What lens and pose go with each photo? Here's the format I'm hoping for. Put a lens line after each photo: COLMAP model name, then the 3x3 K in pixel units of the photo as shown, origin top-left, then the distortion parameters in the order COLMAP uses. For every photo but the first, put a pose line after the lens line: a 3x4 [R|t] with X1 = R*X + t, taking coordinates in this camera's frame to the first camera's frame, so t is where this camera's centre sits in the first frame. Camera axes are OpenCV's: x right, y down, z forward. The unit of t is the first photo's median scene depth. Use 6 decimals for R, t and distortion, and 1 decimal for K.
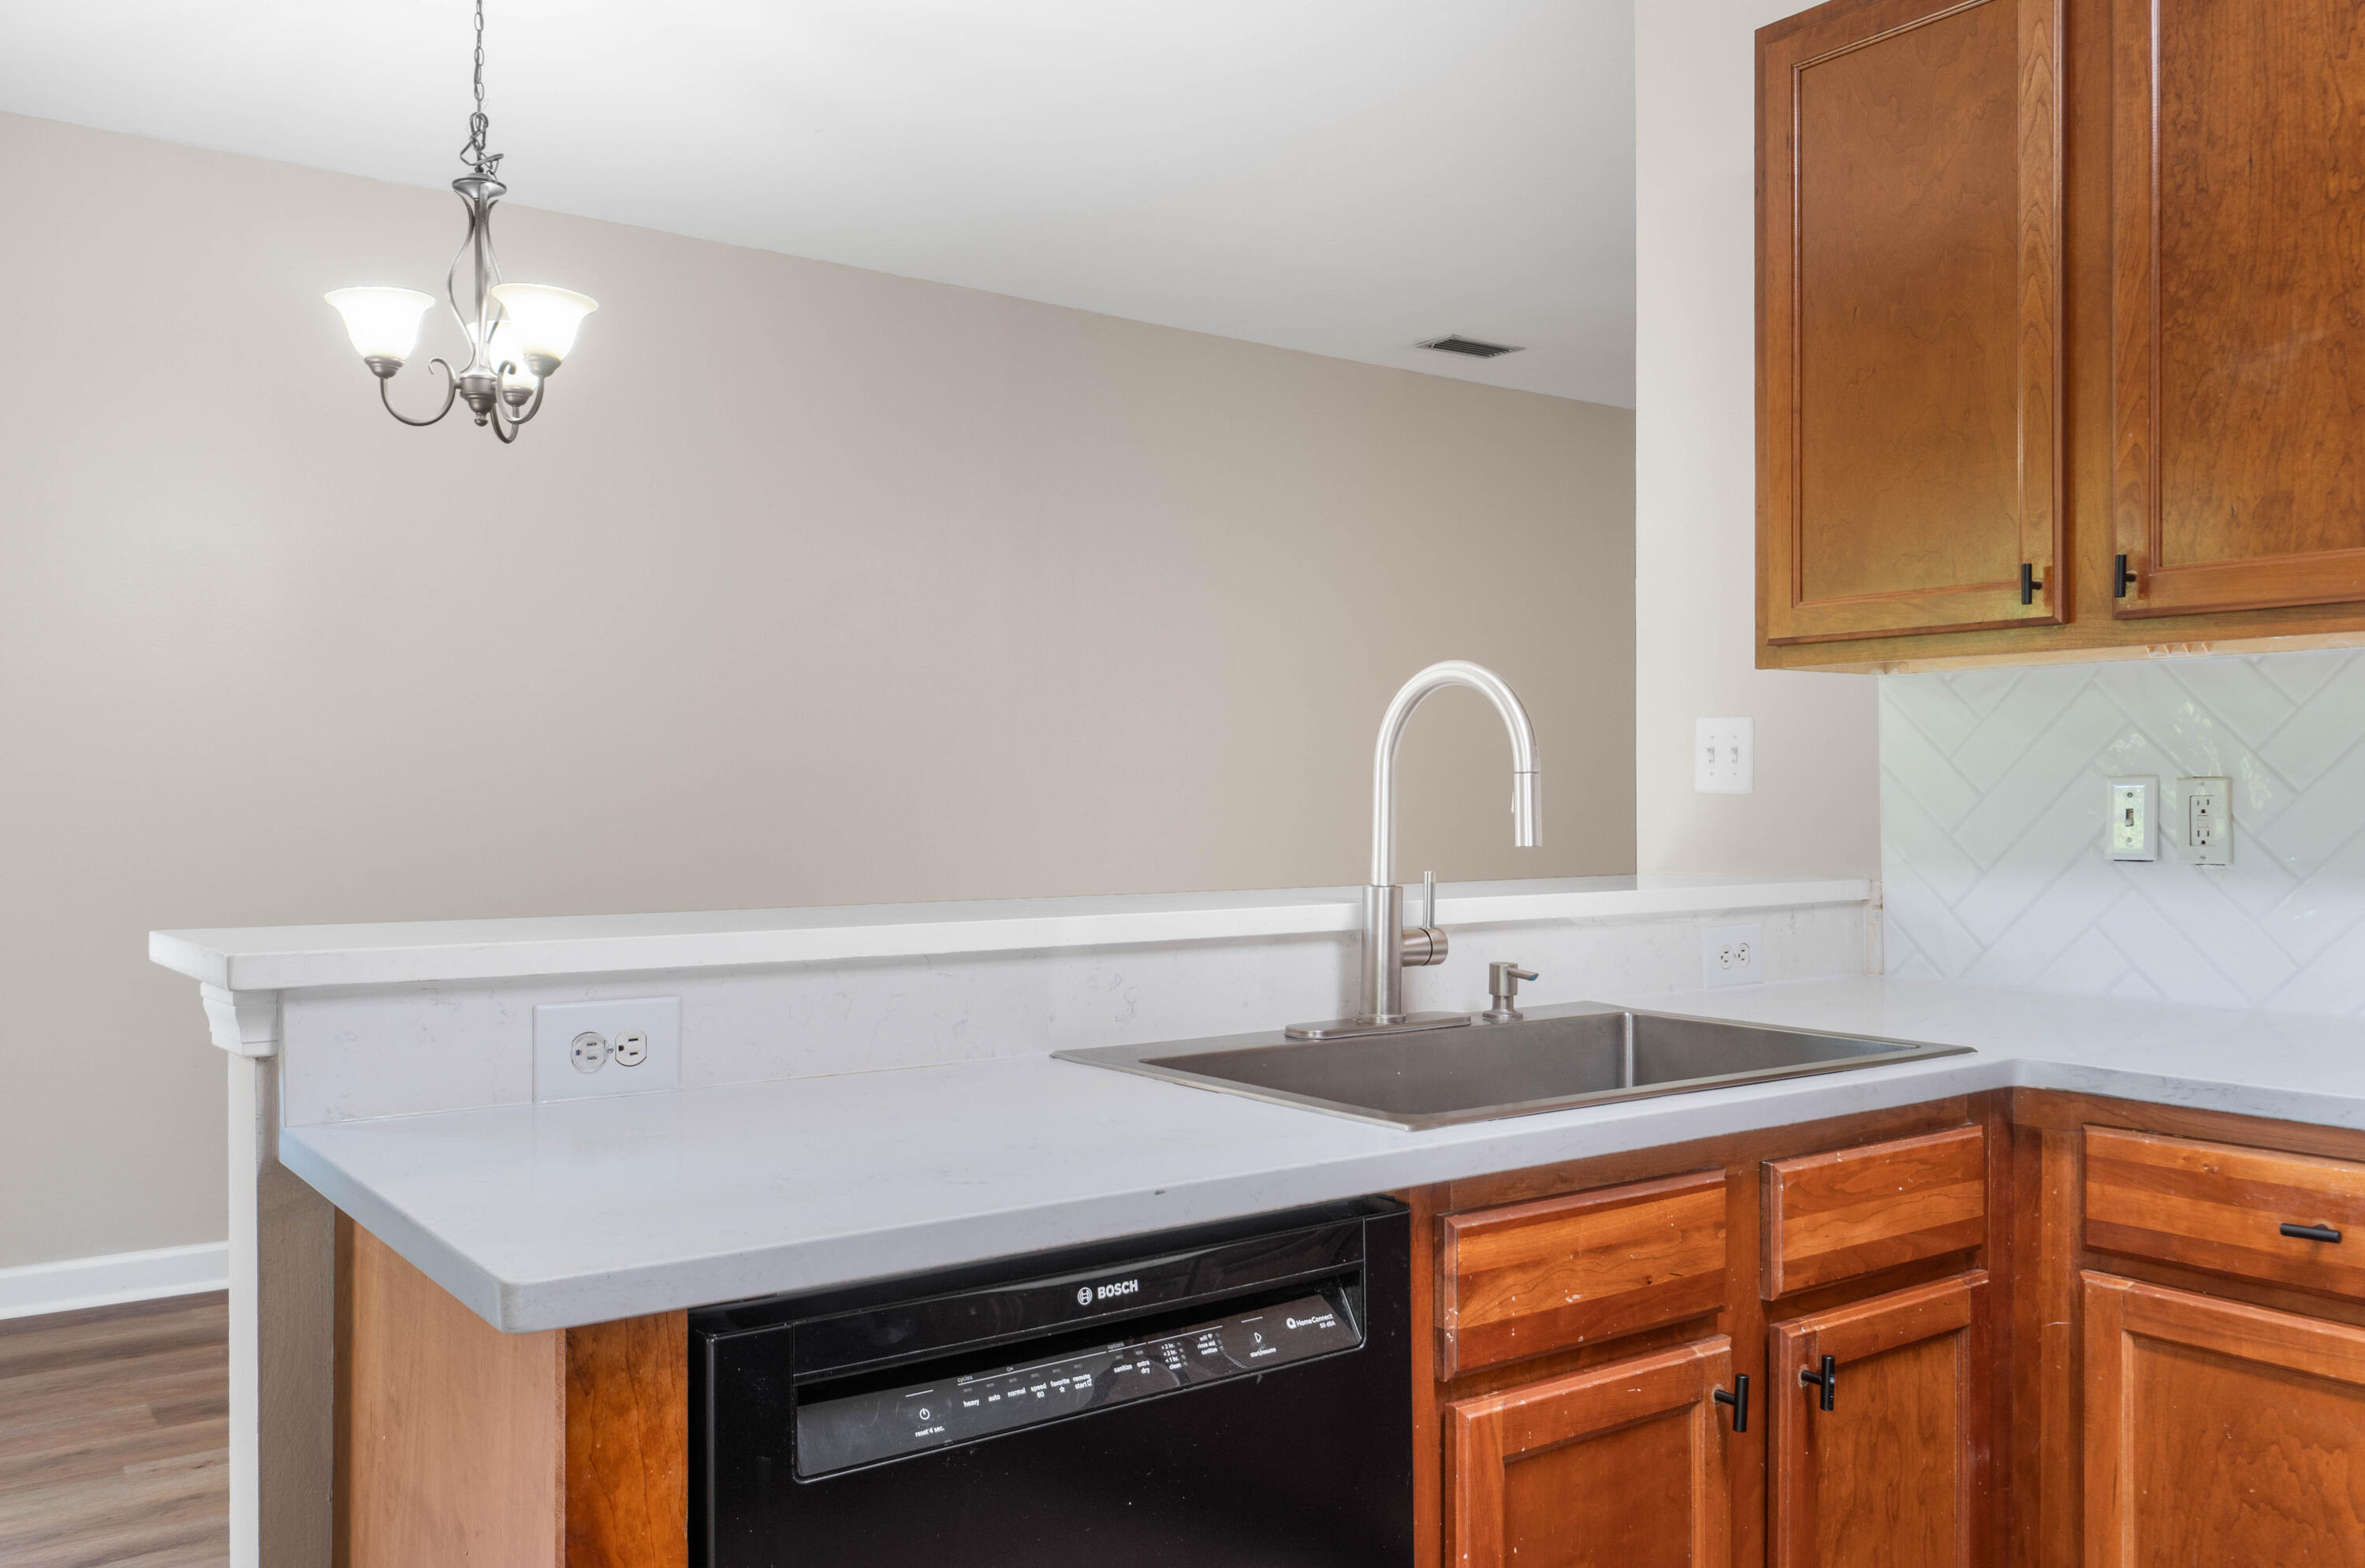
lens RADIAL K [[1858.3, 0, 1182.5], [0, 1858.3, 784.0], [0, 0, 1]] dist [-0.001313, -0.000558]
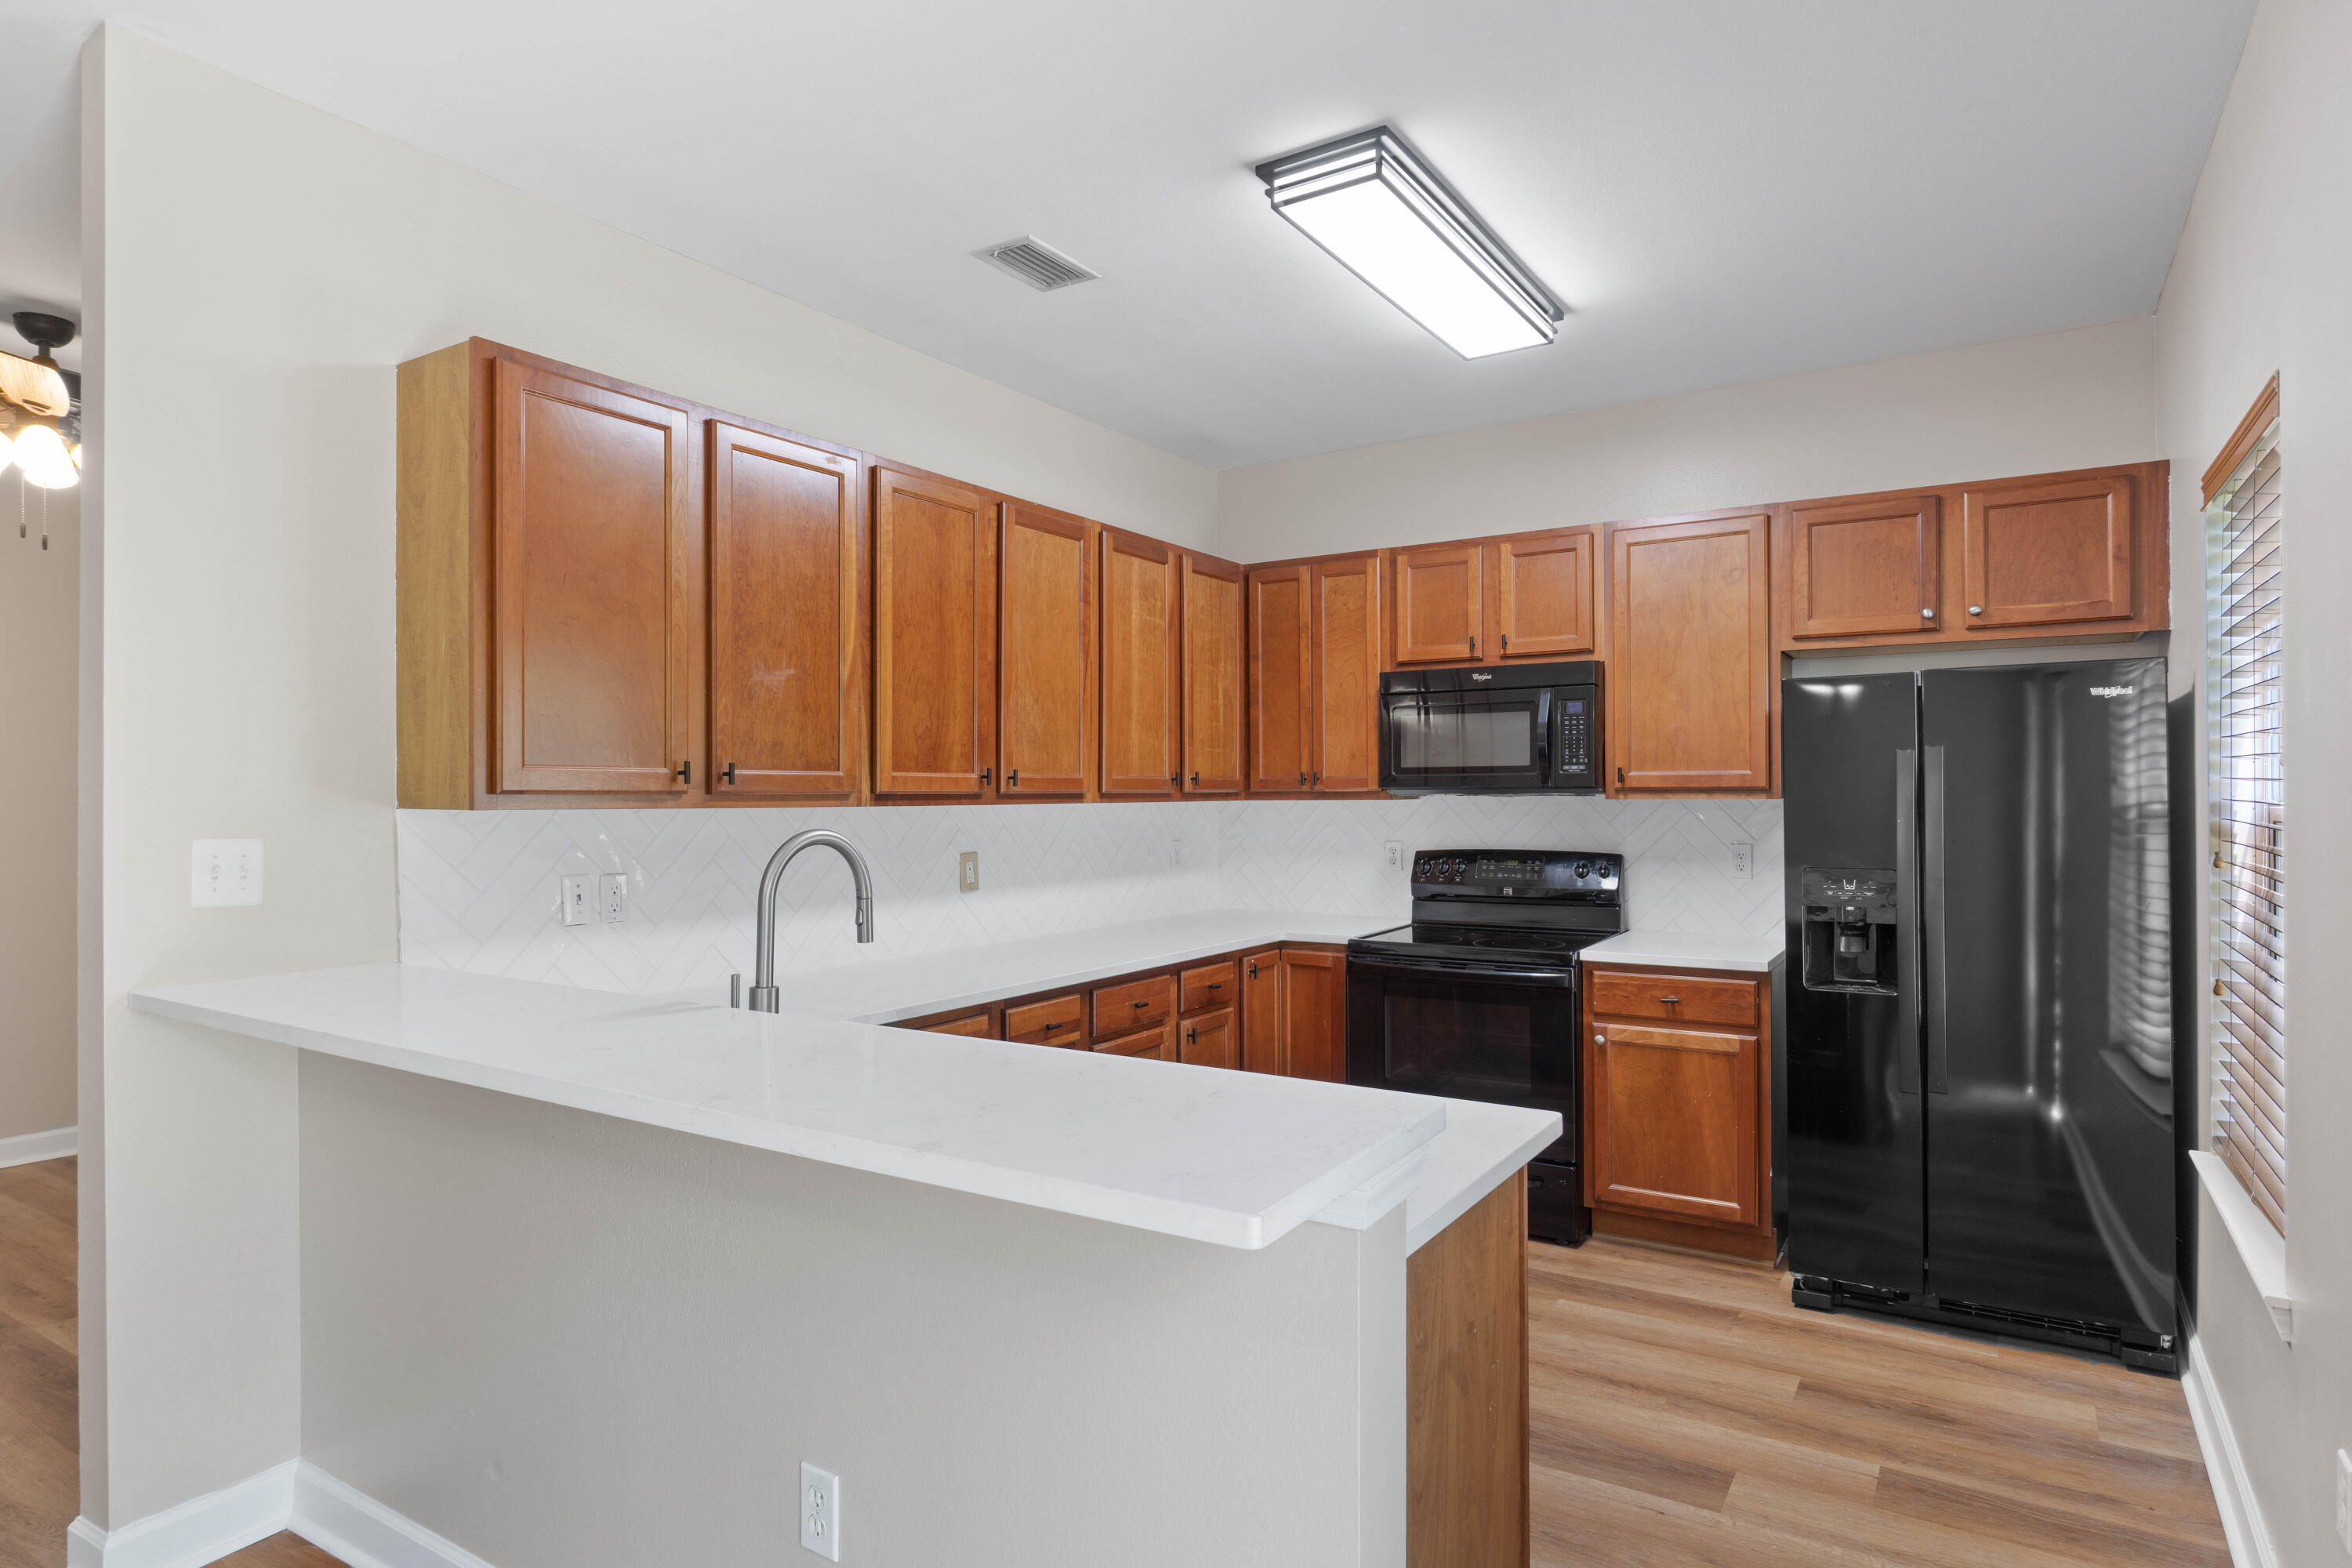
lens RADIAL K [[1298.5, 0, 1184.3], [0, 1298.5, 773.5], [0, 0, 1]] dist [-0.003756, -0.001107]
pose [[-0.372408, 0.015756, 0.927936, -0.828483], [-0.000106, 0.999855, -0.017020, -0.079062], [-0.928069, -0.006437, -0.372352, 0.955666]]
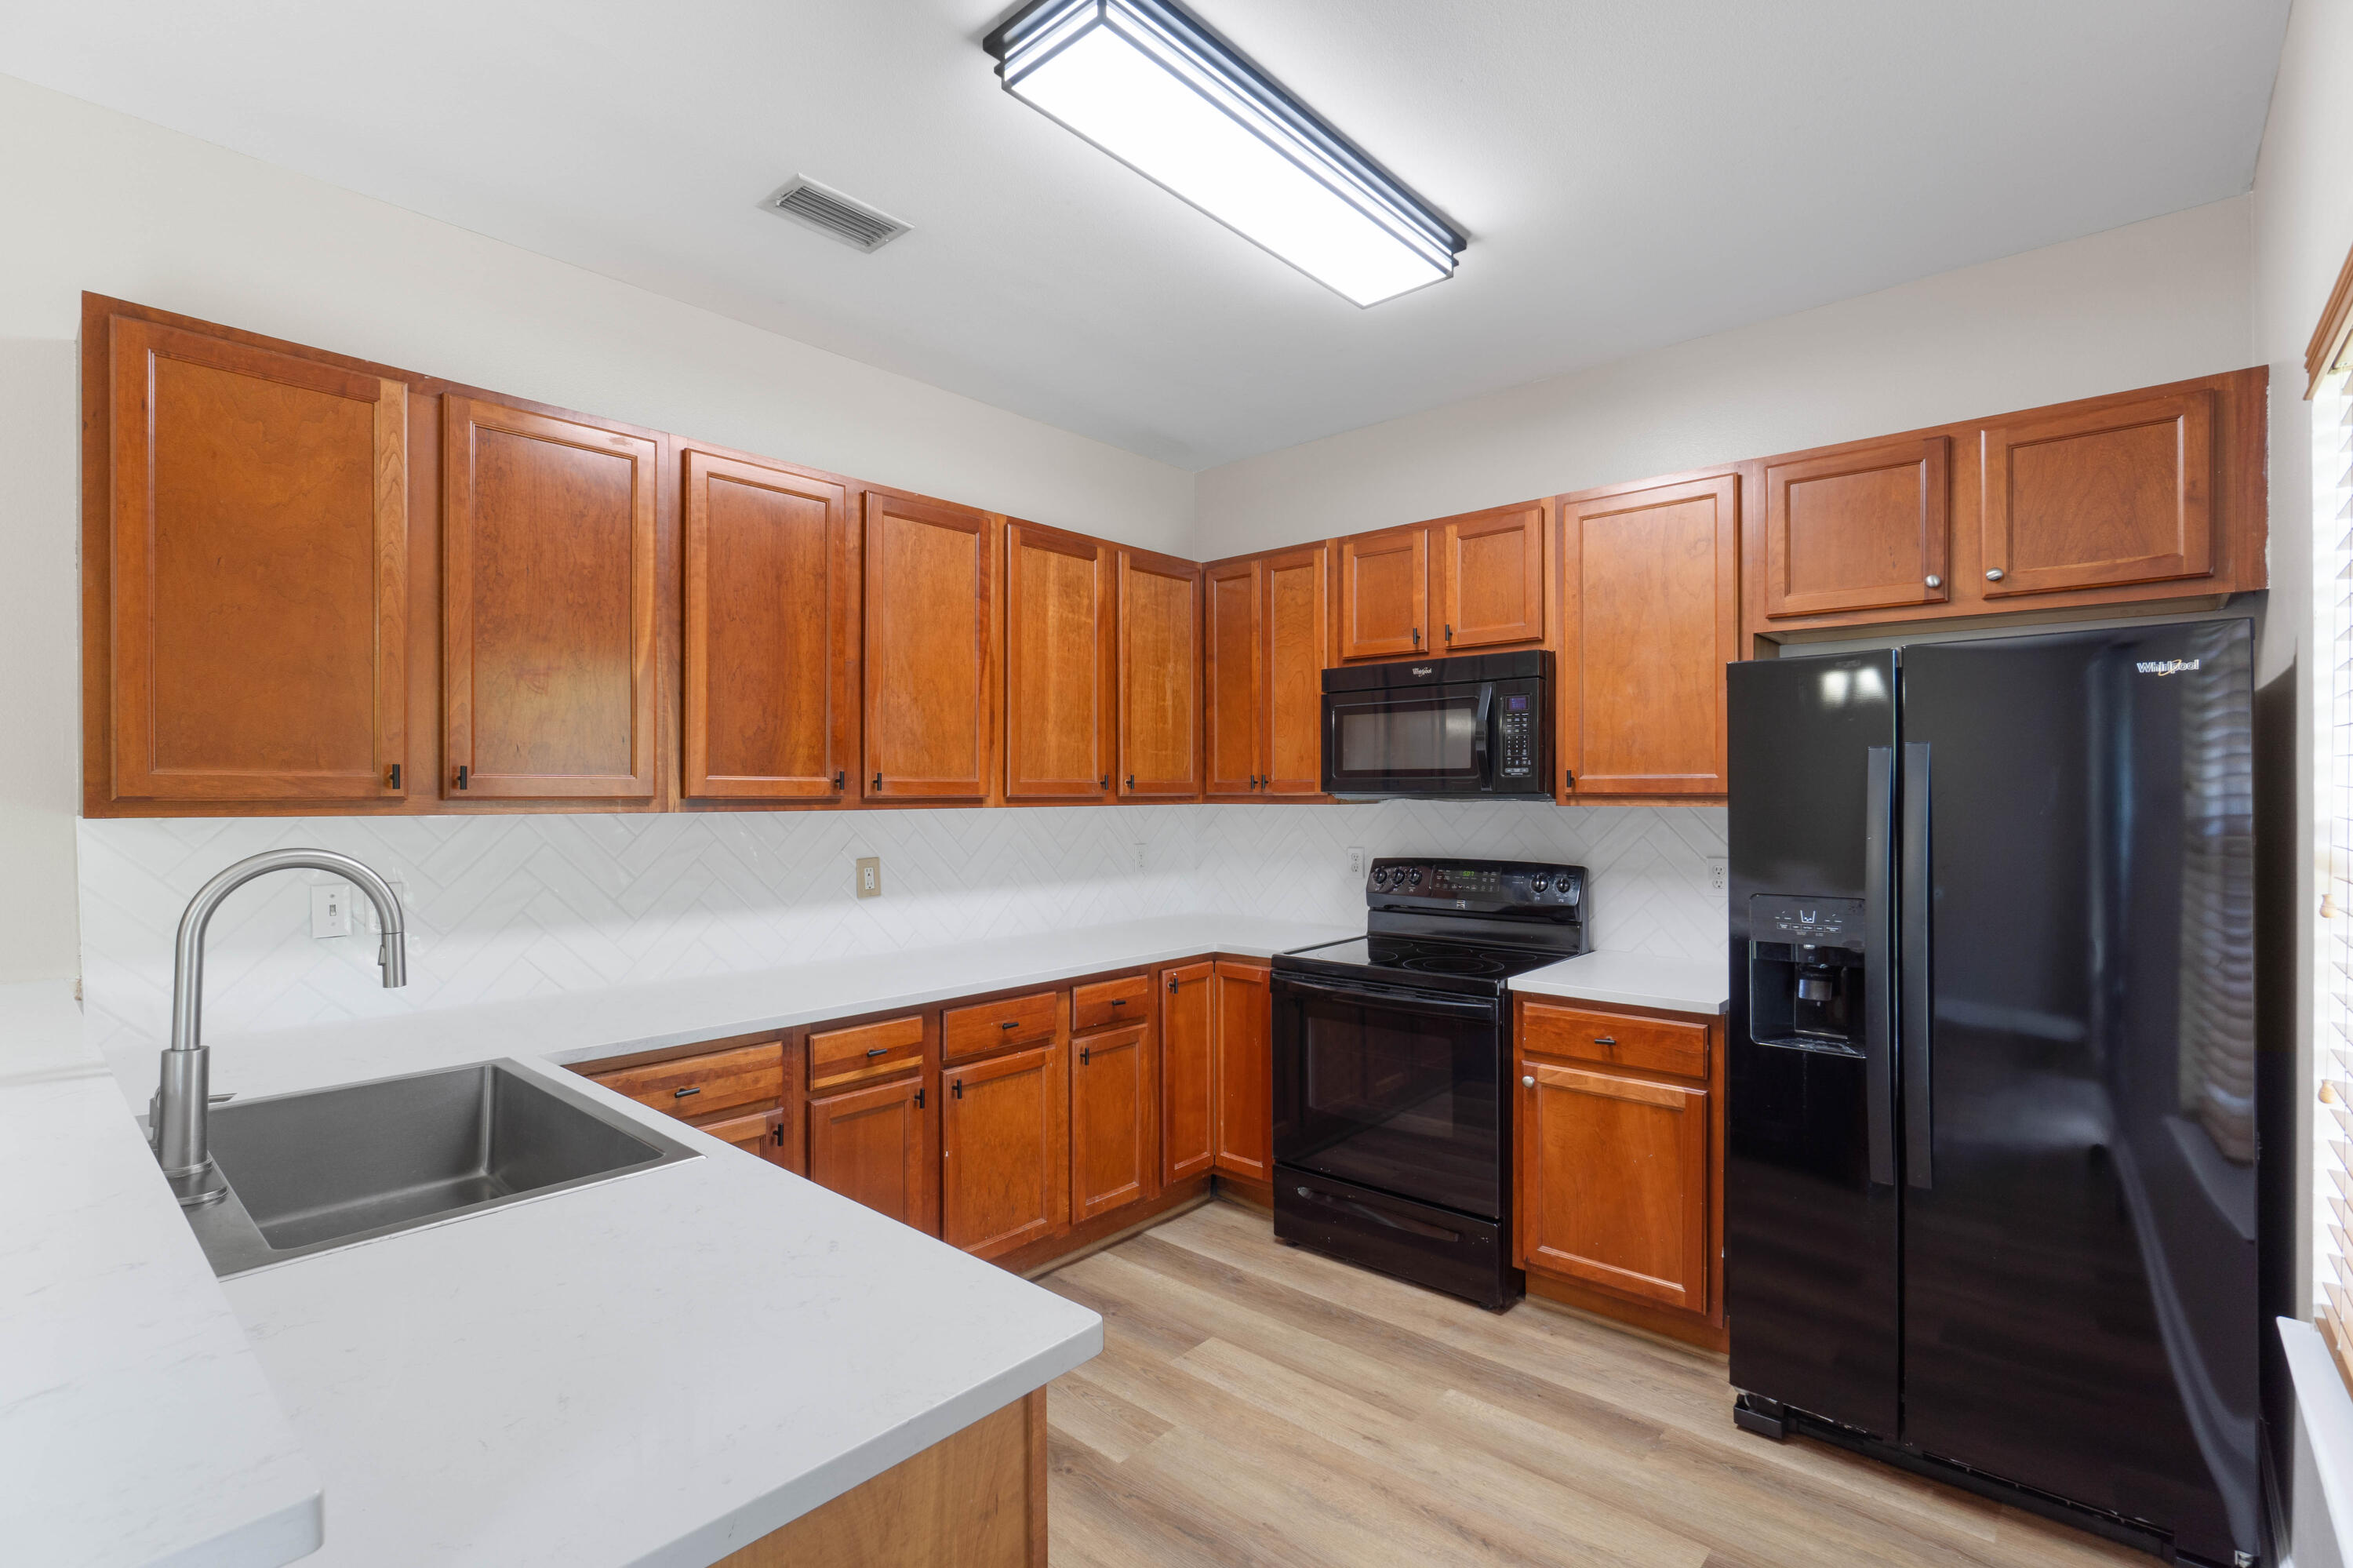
lens RADIAL K [[1091.1, 0, 1176.5], [0, 1091.1, 784.0], [0, 0, 1]] dist [-0.013239, 0.003994]
pose [[-0.220516, 0.007772, 0.975352, -0.590431], [-0.002931, 0.999958, -0.008631, -0.088097], [-0.975379, -0.004762, -0.220484, 0.505156]]
